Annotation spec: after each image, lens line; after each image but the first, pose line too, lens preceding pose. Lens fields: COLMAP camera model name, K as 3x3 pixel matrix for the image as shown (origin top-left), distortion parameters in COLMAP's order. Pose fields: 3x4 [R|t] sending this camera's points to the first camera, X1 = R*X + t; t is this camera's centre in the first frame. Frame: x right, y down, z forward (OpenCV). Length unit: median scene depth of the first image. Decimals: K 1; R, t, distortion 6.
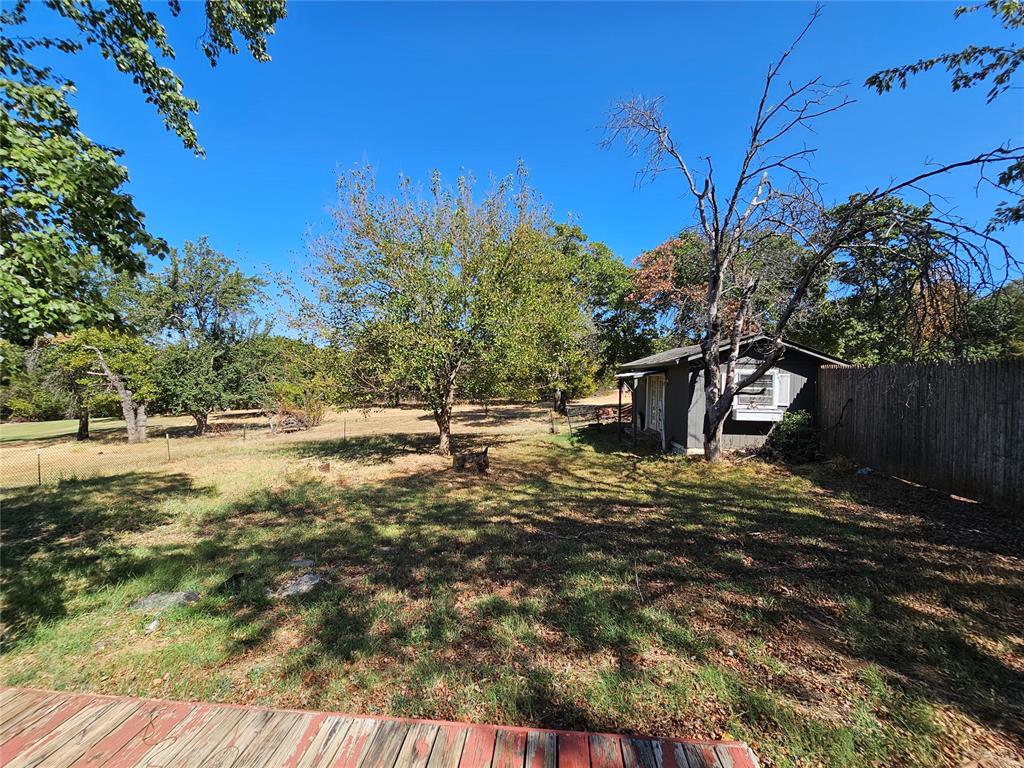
lens RADIAL K [[419.8, 0, 510.0], [0, 419.8, 382.1], [0, 0, 1]] dist [-0.007763, 0.003477]
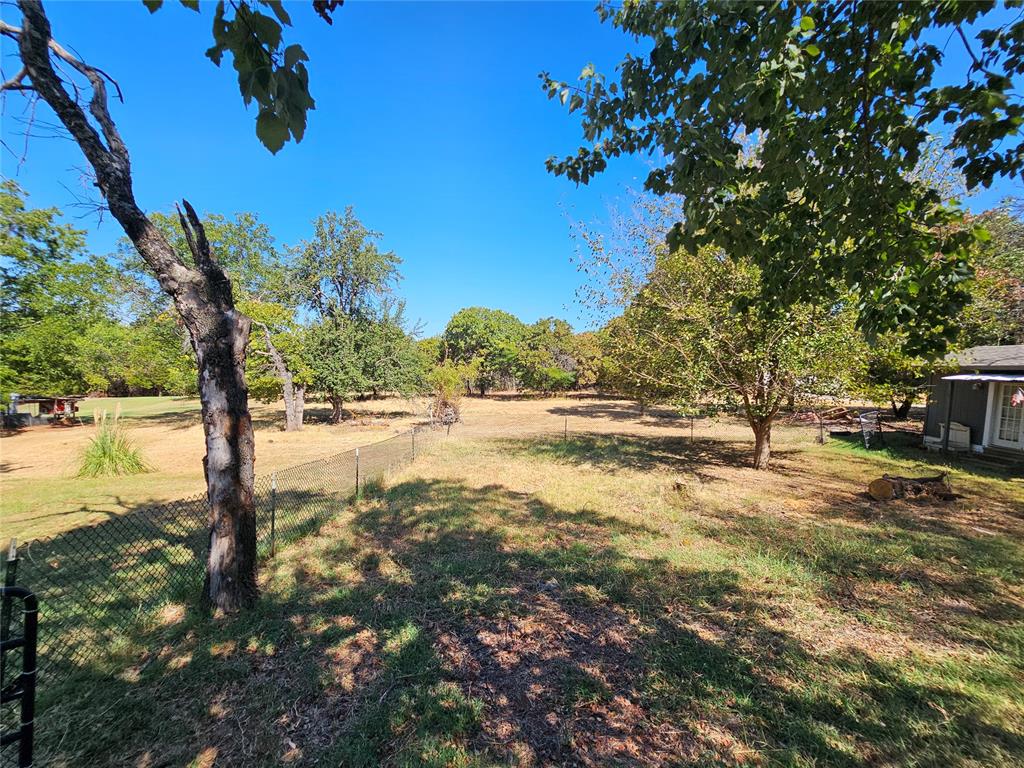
lens RADIAL K [[419.8, 0, 509.4], [0, 419.8, 381.1], [0, 0, 1]] dist [-0.007763, 0.003477]
pose [[0.998310, 0.036828, -0.044943, -0.749294], [-0.035919, 0.999136, 0.020888, 0.004391], [0.045674, -0.019238, 0.998771, 0.213746]]
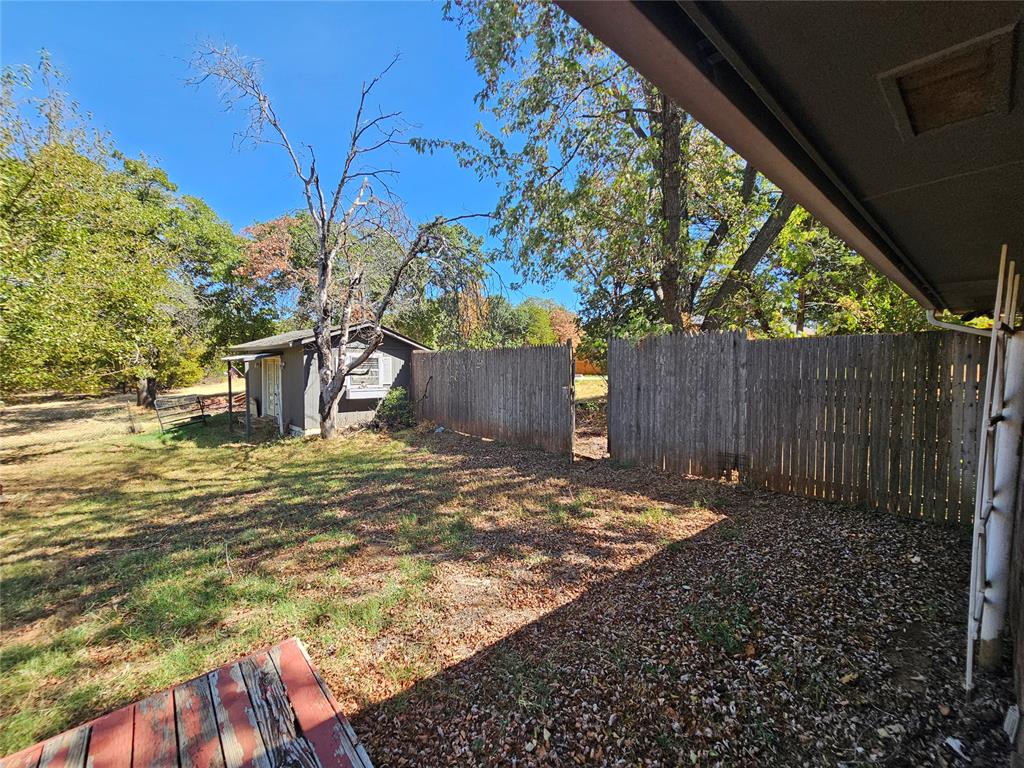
lens RADIAL K [[419.8, 0, 511.2], [0, 419.8, 386.2], [0, 0, 1]] dist [-0.007763, 0.003477]
pose [[0.675932, -0.046720, 0.735482, 0.016528], [0.011688, 0.998543, 0.052690, 0.004191], [-0.736871, -0.027018, 0.675493, -0.060256]]
